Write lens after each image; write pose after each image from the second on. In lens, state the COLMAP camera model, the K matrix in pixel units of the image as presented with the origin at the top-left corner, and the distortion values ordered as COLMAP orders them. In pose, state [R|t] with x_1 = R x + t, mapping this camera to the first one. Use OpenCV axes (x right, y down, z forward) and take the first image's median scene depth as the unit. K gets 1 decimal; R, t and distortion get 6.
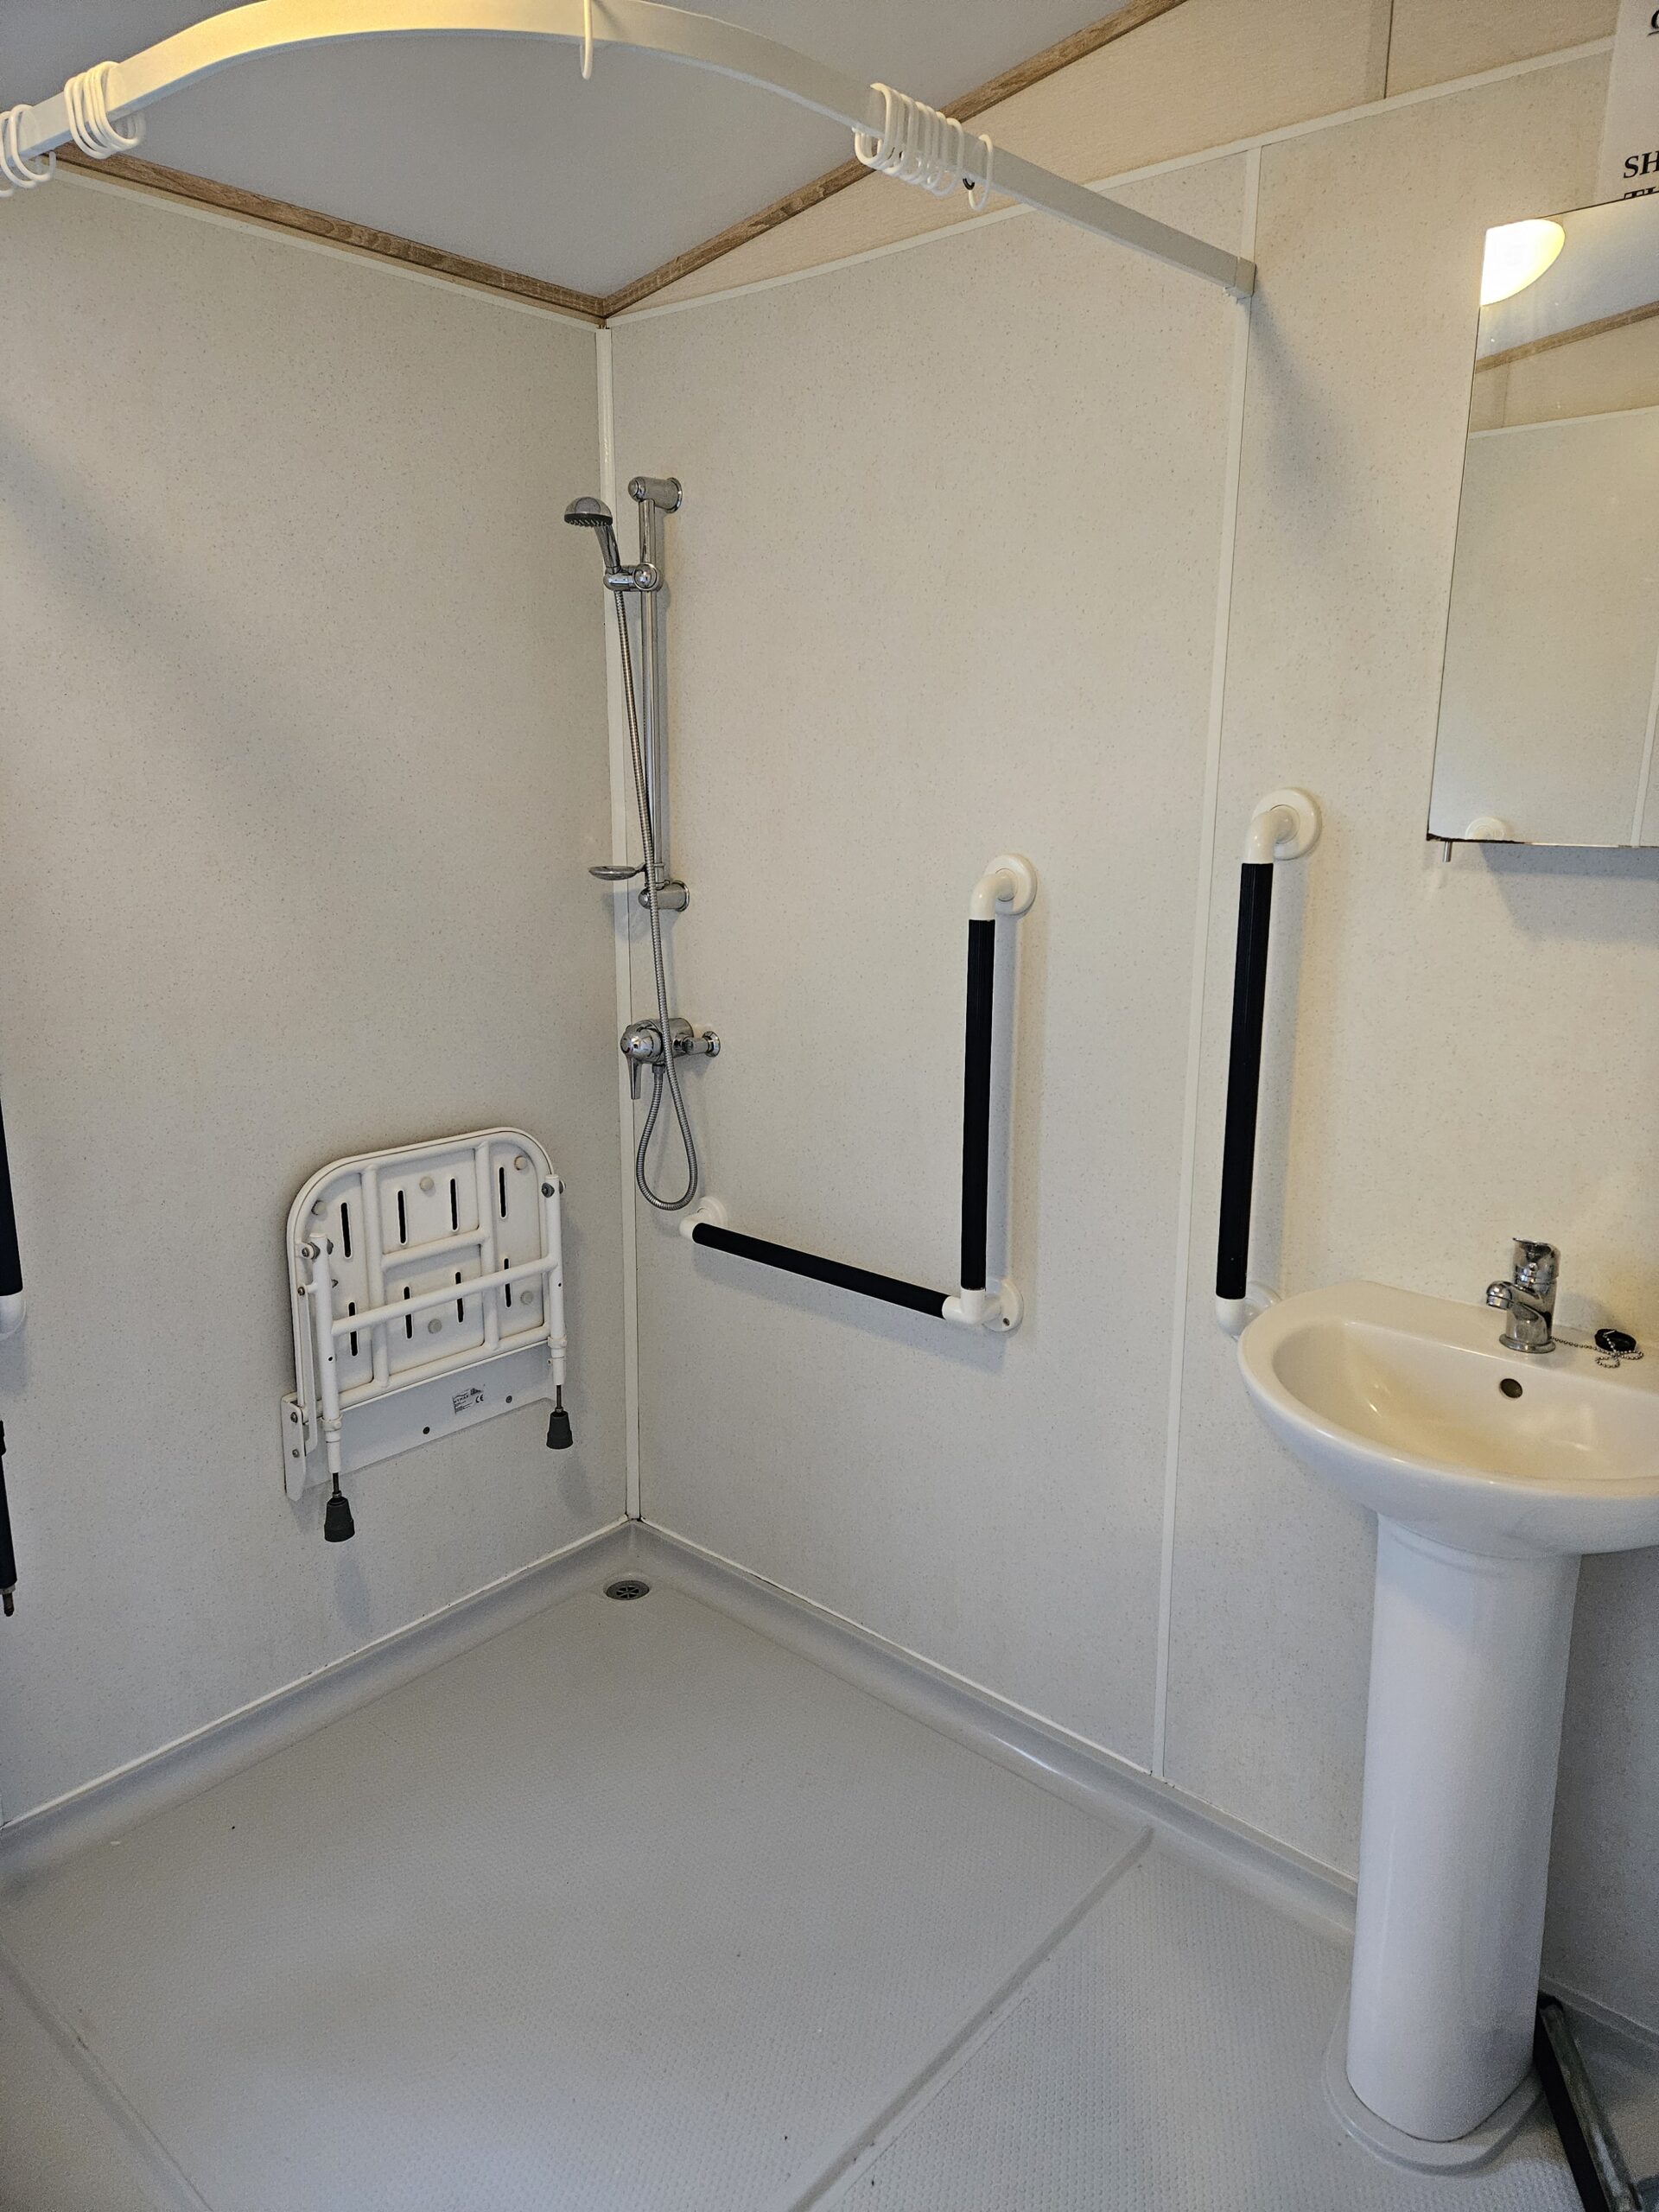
lens RADIAL K [[1480.4, 0, 862.5], [0, 1480.4, 1107.1], [0, 0, 1]] dist [0.093346, -0.077418]
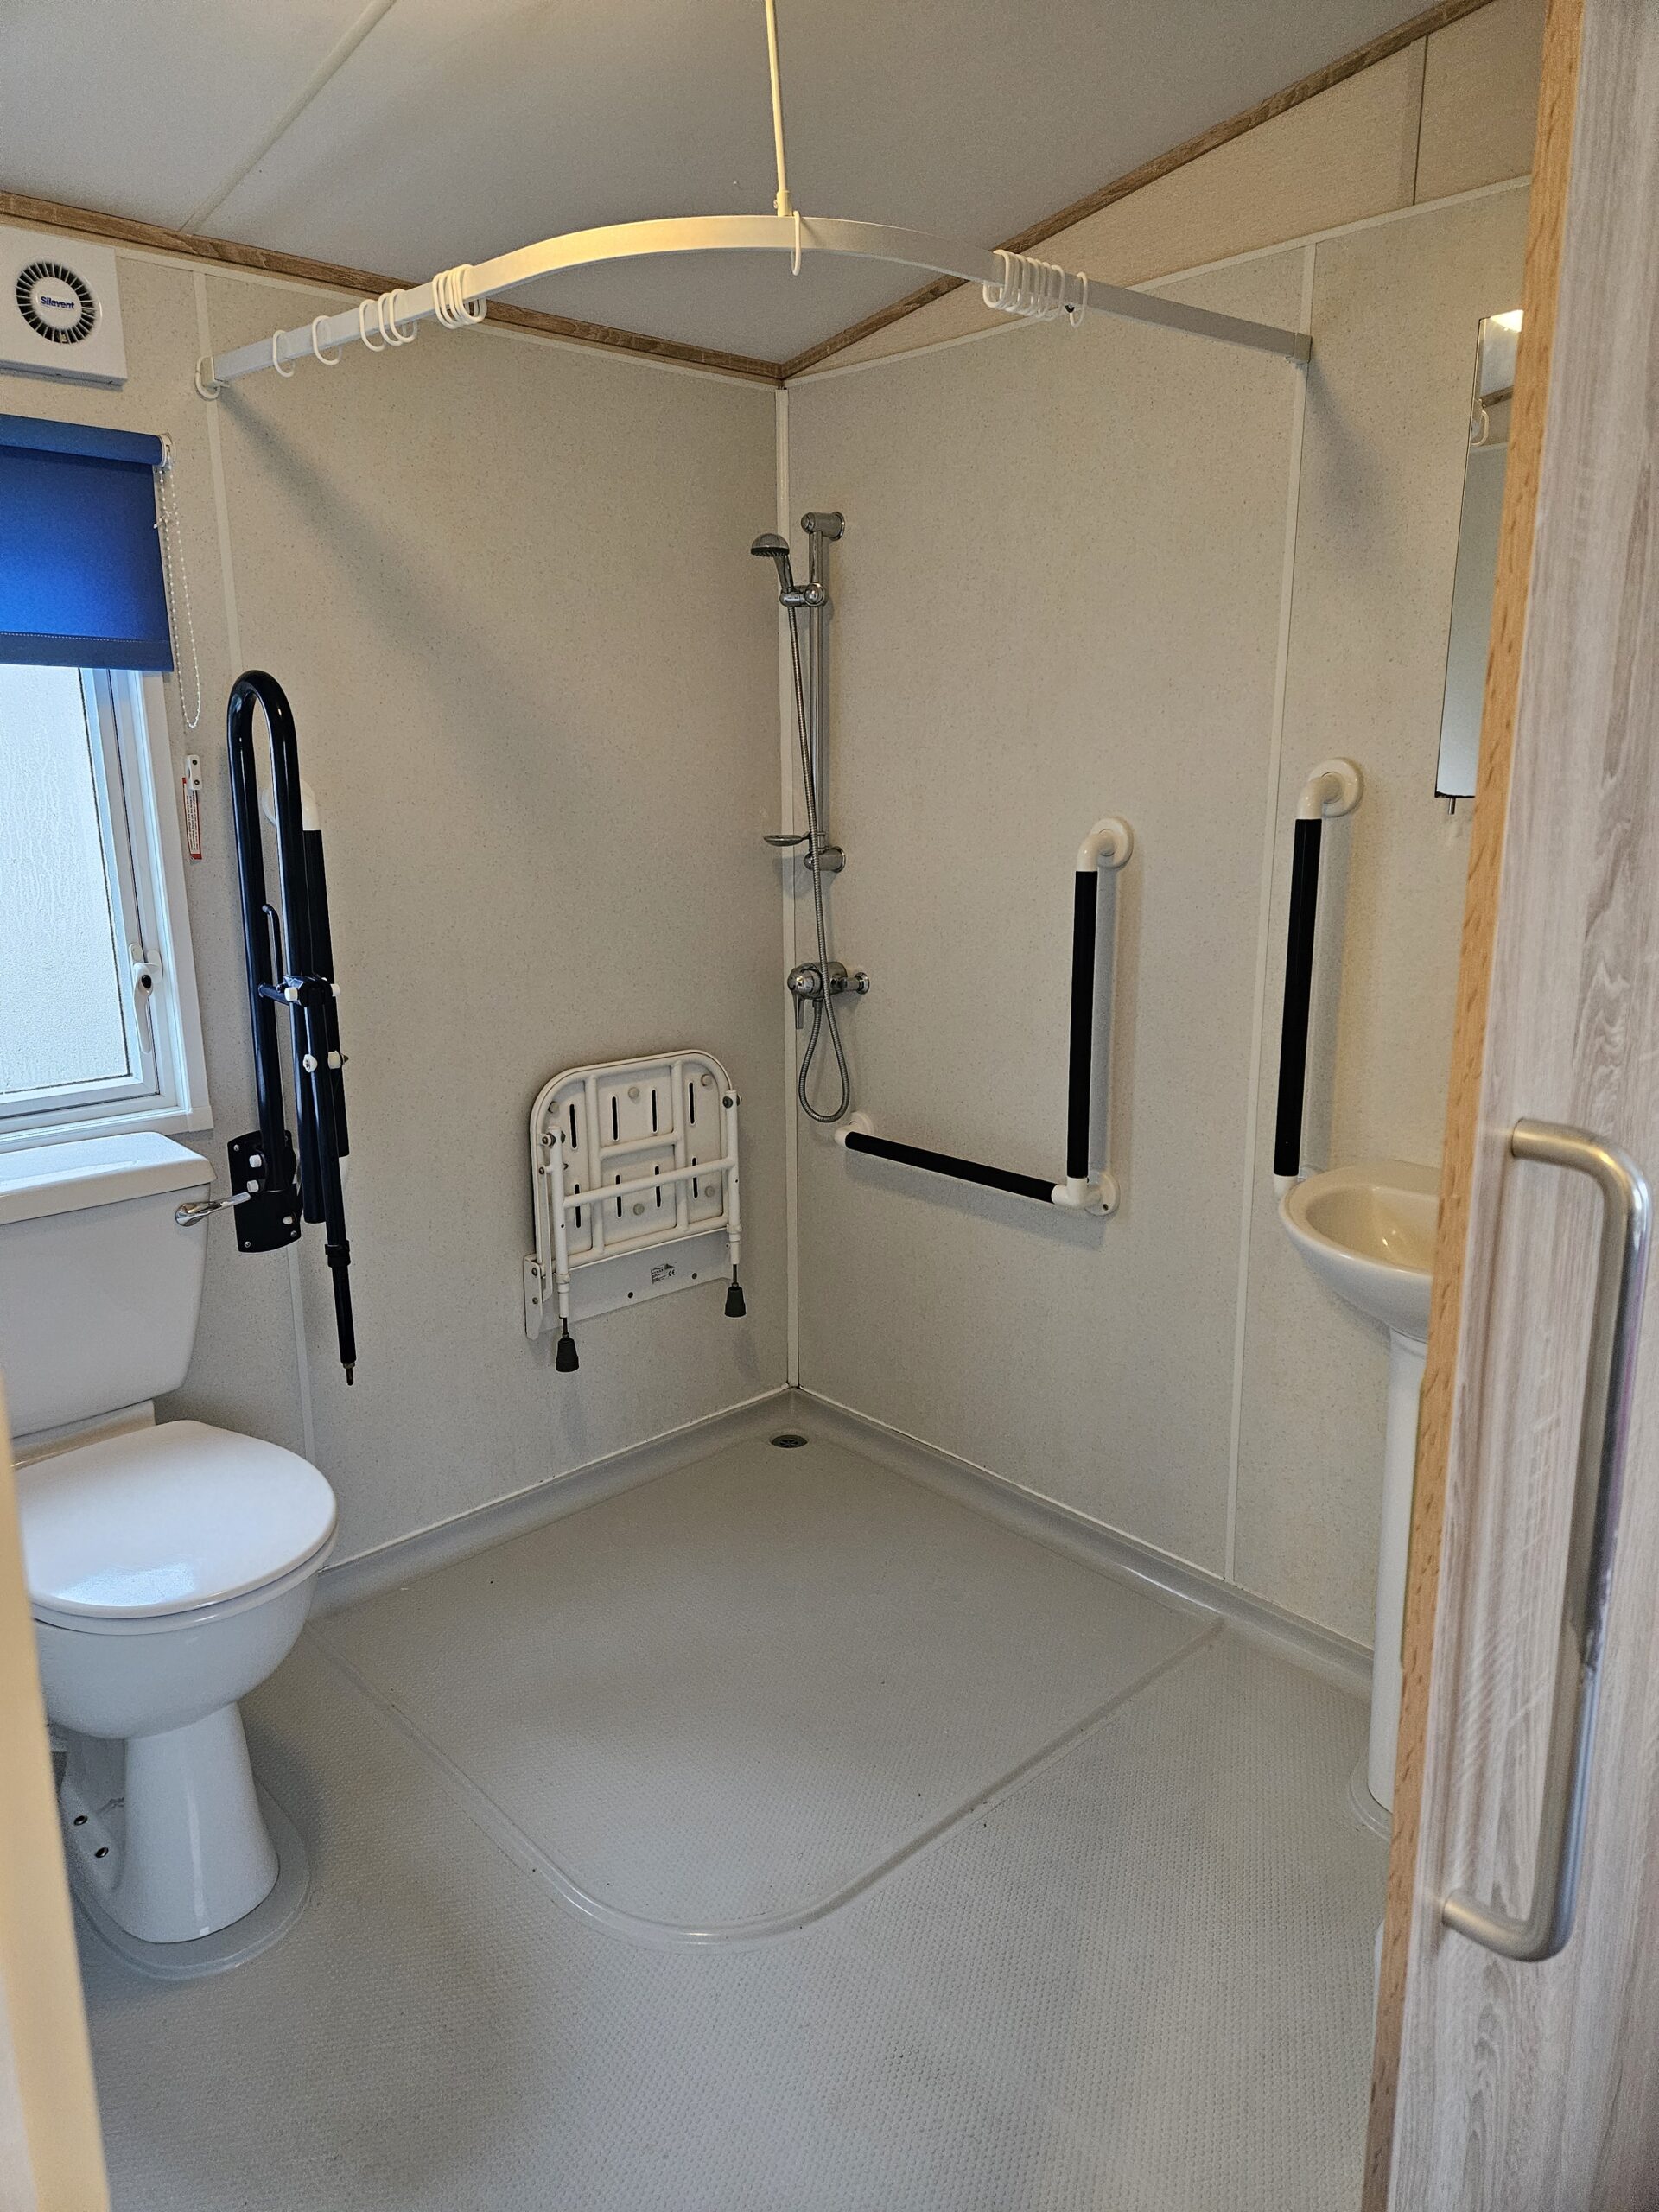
lens RADIAL K [[1480.4, 0, 844.7], [0, 1480.4, 1097.1], [0, 0, 1]] dist [0.093346, -0.077418]
pose [[0.994392, 0.009278, -0.105346, 0.012317], [-0.008944, 0.999953, 0.003647, 0.052490], [0.105375, -0.002684, 0.994429, -0.219215]]
